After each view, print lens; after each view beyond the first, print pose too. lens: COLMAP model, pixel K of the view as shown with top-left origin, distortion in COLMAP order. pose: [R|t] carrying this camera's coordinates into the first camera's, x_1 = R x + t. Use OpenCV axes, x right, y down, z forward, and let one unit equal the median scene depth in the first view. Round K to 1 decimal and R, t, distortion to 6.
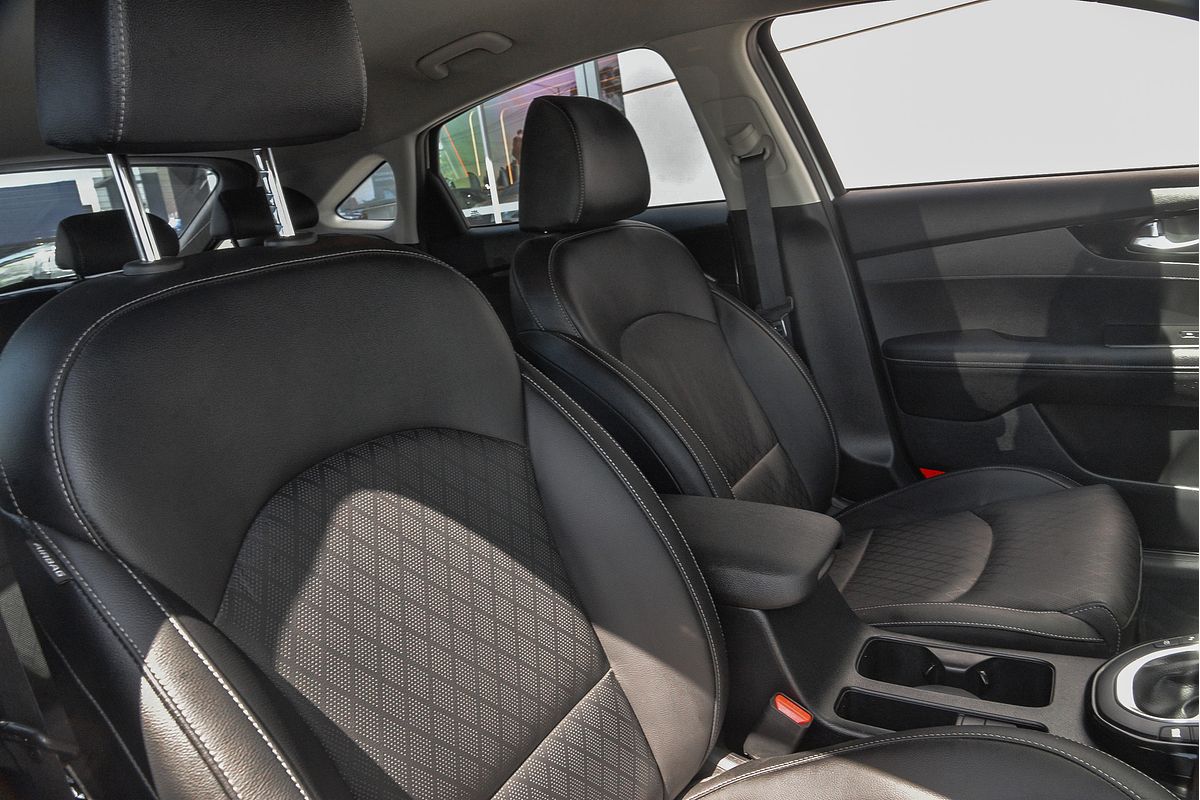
lens RADIAL K [[828.2, 0, 600.0], [0, 828.2, 400.0], [0, 0, 1]] dist [-0.067402, -0.000377]
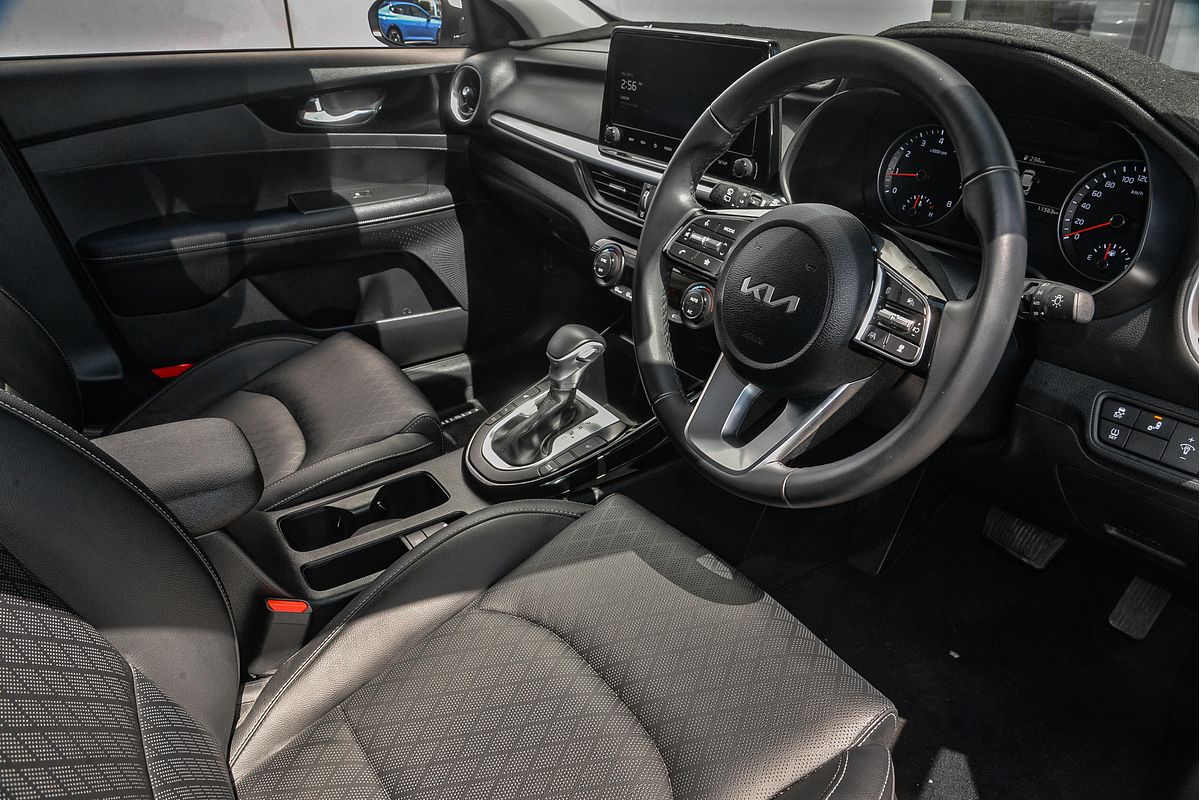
lens RADIAL K [[828.2, 0, 600.0], [0, 828.2, 400.0], [0, 0, 1]] dist [-0.067402, -0.000377]
pose [[0.386269, -0.286672, 0.876707, -0.287596], [0.182658, 0.955428, 0.231935, -0.007447], [-0.904120, 0.070548, 0.421415, 0.178790]]
